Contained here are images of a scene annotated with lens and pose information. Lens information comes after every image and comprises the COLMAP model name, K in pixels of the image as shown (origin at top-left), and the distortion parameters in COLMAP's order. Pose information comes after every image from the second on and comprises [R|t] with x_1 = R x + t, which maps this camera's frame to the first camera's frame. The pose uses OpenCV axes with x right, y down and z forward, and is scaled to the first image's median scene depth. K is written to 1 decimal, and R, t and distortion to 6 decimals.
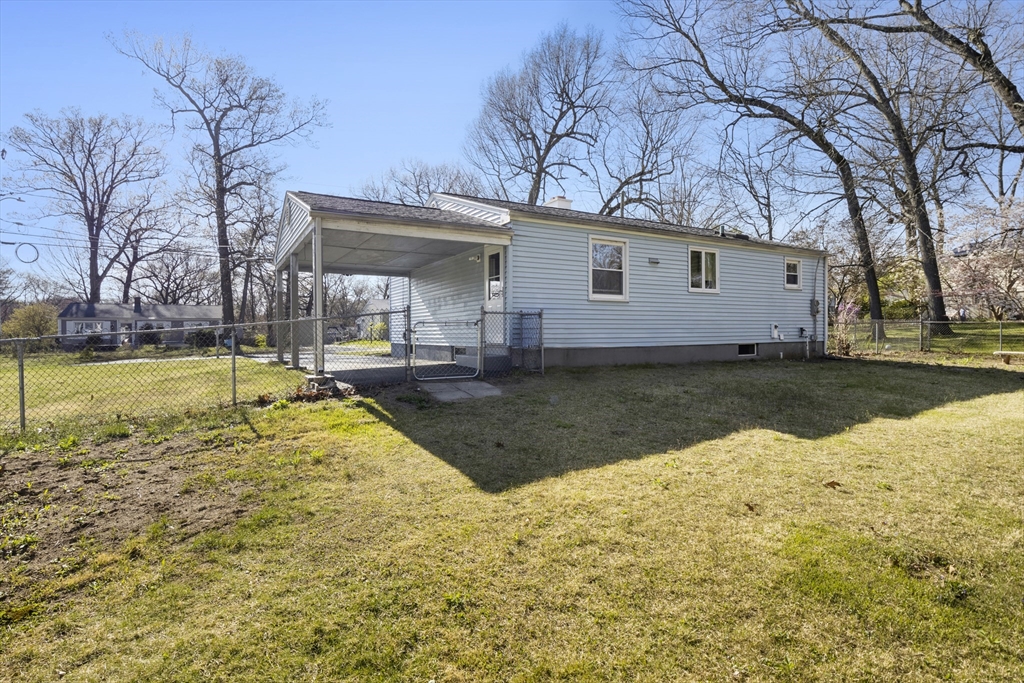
lens RADIAL K [[508.8, 0, 516.0], [0, 508.8, 337.4], [0, 0, 1]] dist [-0.007741, -0.001209]
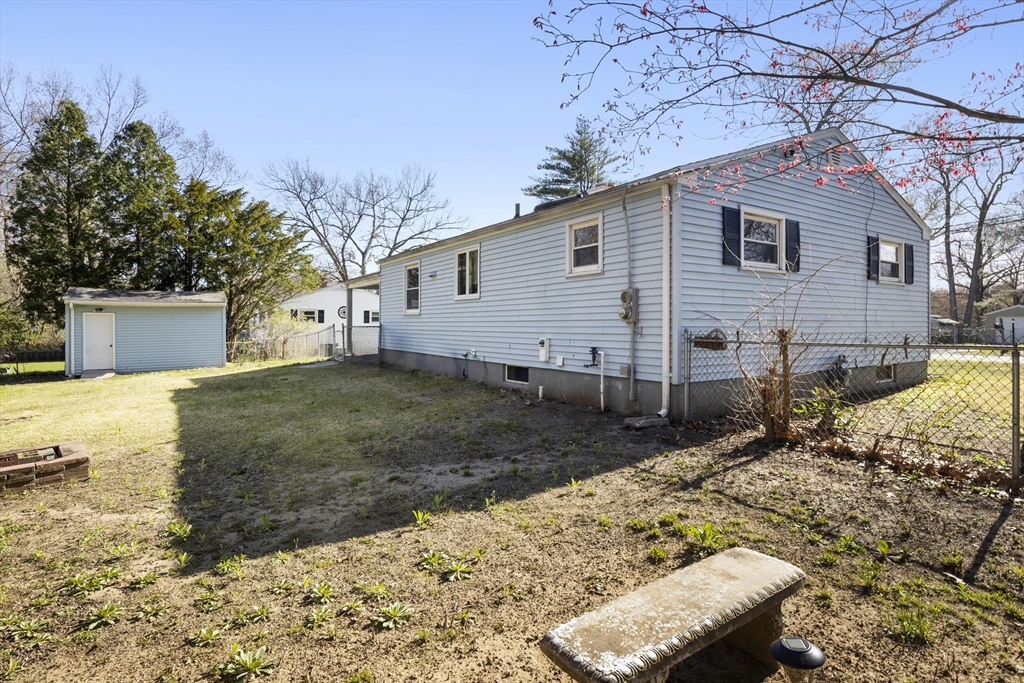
lens RADIAL K [[508.8, 0, 509.2], [0, 508.8, 313.4], [0, 0, 1]] dist [-0.007741, -0.001209]
pose [[0.063077, -0.015259, -0.997892, 1.074662], [-0.010031, 0.999823, -0.015923, -0.044513], [0.997958, 0.011014, 0.062913, 0.885161]]
